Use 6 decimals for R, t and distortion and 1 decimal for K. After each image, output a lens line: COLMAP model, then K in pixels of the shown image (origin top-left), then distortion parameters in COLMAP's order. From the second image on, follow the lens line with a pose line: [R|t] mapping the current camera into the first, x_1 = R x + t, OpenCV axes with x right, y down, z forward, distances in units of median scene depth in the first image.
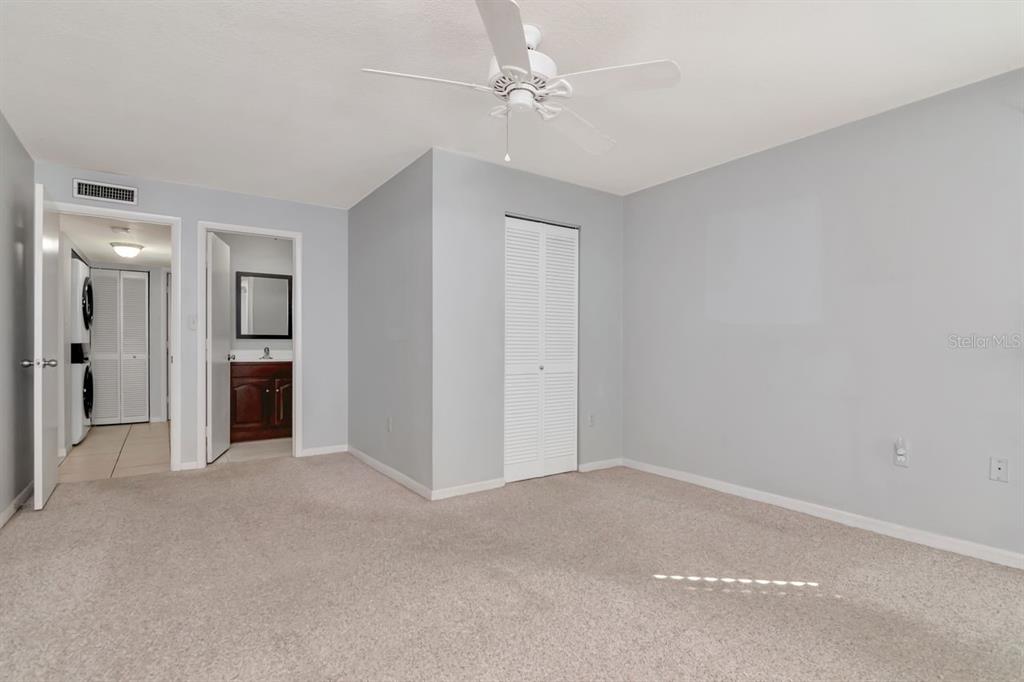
lens RADIAL K [[501.6, 0, 518.8], [0, 501.6, 347.4], [0, 0, 1]] dist [-0.000246, -0.008369]
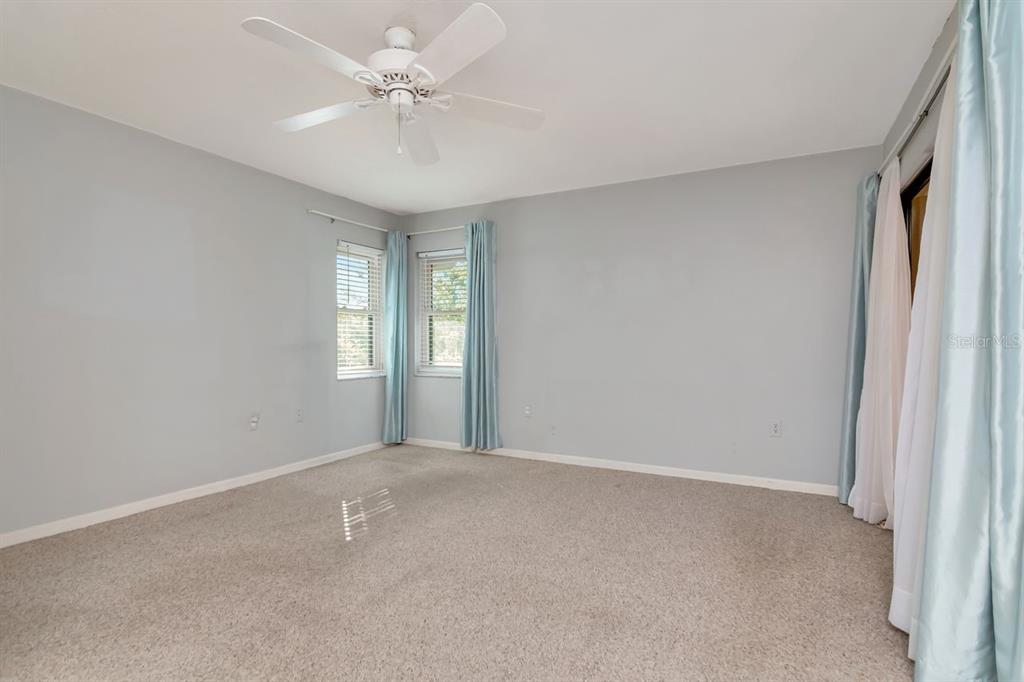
lens RADIAL K [[501.6, 0, 518.8], [0, 501.6, 347.4], [0, 0, 1]] dist [-0.000246, -0.008369]
pose [[-0.449780, -0.016503, 0.892987, -0.860803], [0.001335, 0.999816, 0.019149, -0.013372], [-0.893138, 0.009805, -0.449675, 1.063396]]
